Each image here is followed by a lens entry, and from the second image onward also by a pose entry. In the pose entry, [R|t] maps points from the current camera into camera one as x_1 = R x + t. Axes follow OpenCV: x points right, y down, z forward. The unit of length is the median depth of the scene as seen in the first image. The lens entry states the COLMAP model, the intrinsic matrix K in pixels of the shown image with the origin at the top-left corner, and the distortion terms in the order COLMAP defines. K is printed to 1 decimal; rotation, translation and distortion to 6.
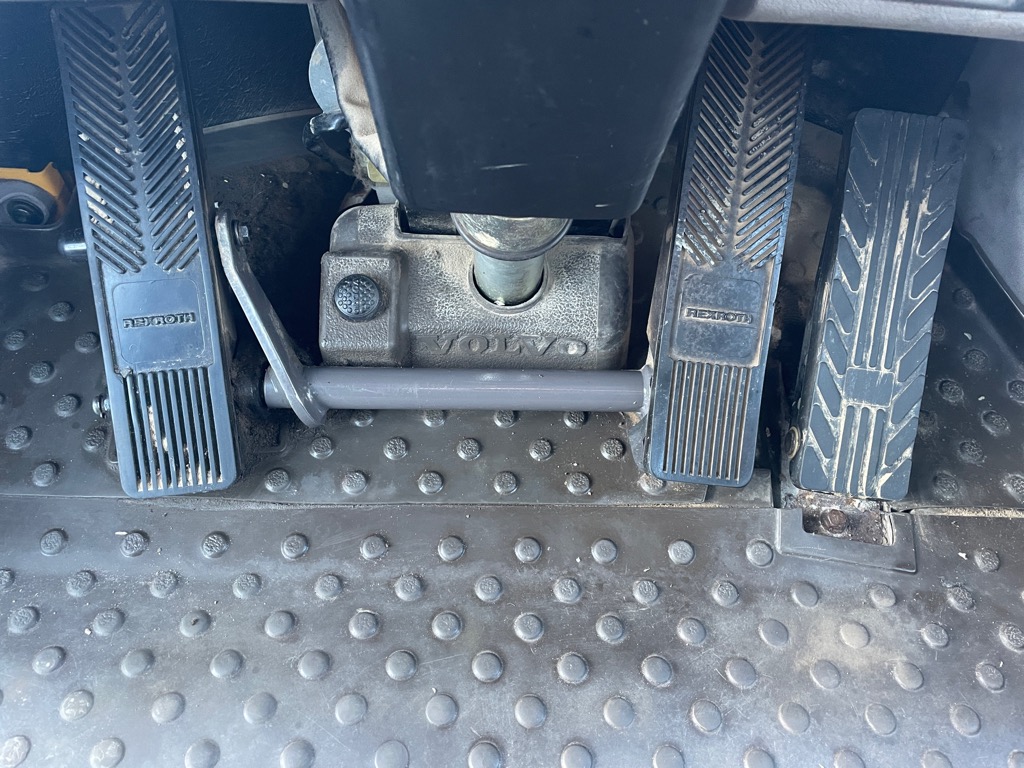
lens RADIAL K [[776.0, 0, 513.0], [0, 776.0, 377.1], [0, 0, 1]] dist [0.087980, -0.106569]
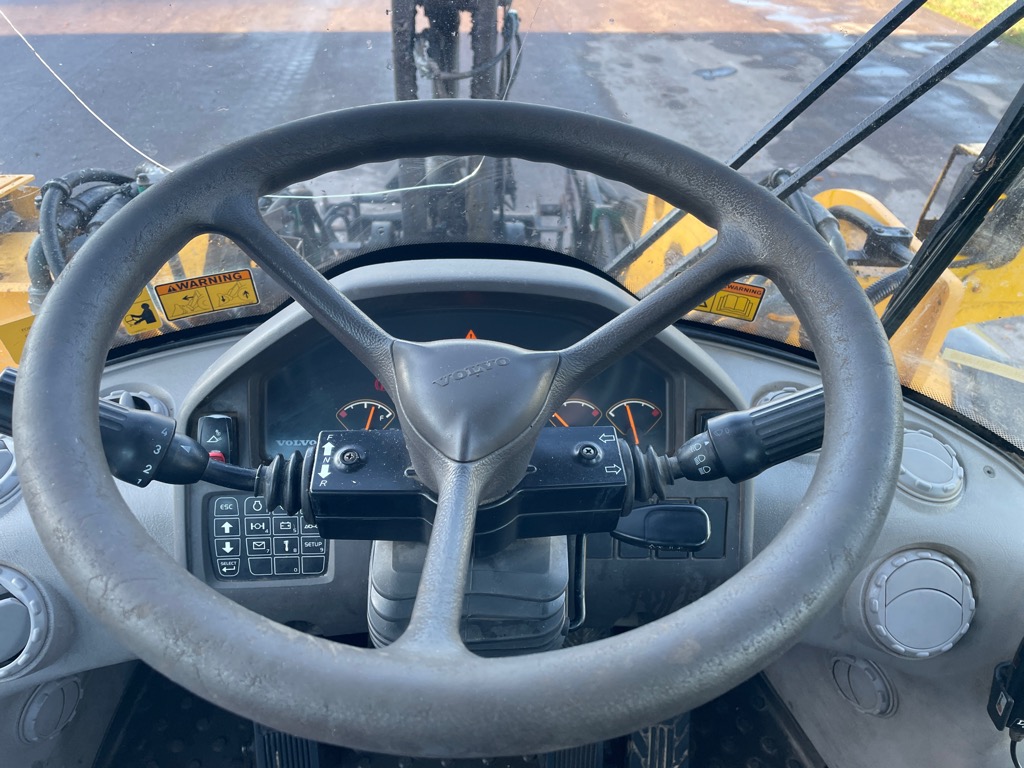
lens RADIAL K [[776.0, 0, 512.9], [0, 776.0, 379.6], [0, 0, 1]] dist [0.087980, -0.106569]
pose [[0.998671, -0.031301, 0.040946, 0.046901], [0.039208, 0.977044, -0.209399, -0.386931], [-0.033452, 0.210727, 0.976973, -0.975161]]
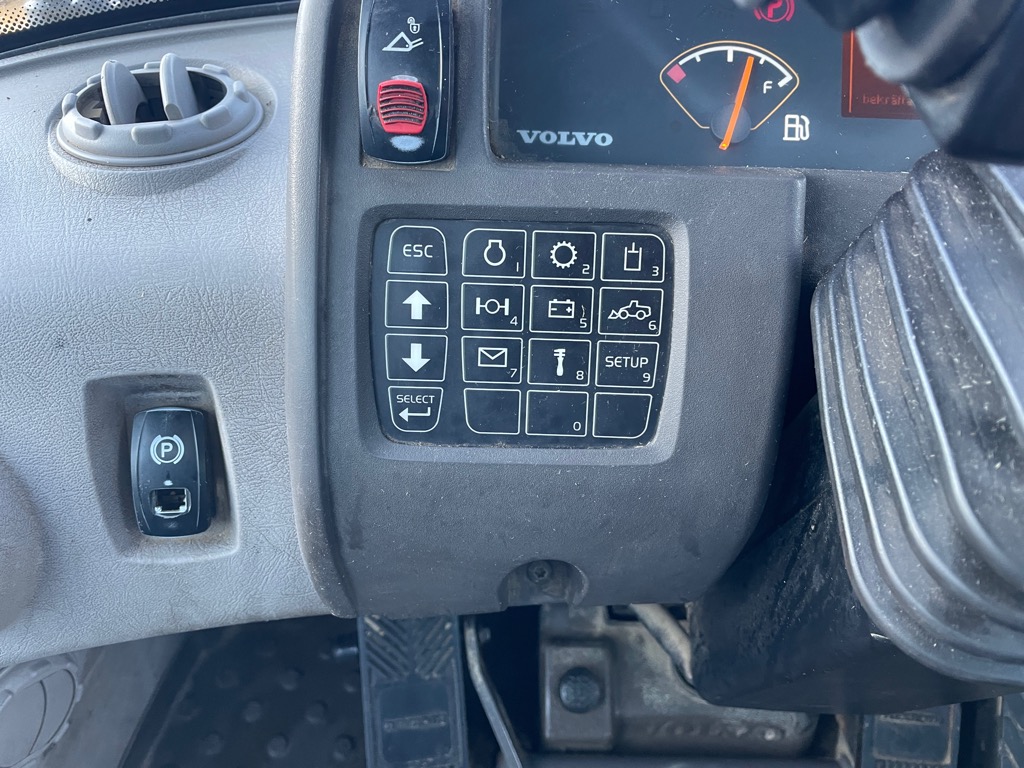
lens RADIAL K [[776.0, 0, 513.0], [0, 776.0, 384.1], [0, 0, 1]] dist [0.087980, -0.106569]
pose [[0.999935, 0.005654, -0.009882, -0.283709], [-0.007614, 0.977430, -0.211122, -0.290204], [0.008465, 0.211184, 0.977410, -0.189257]]
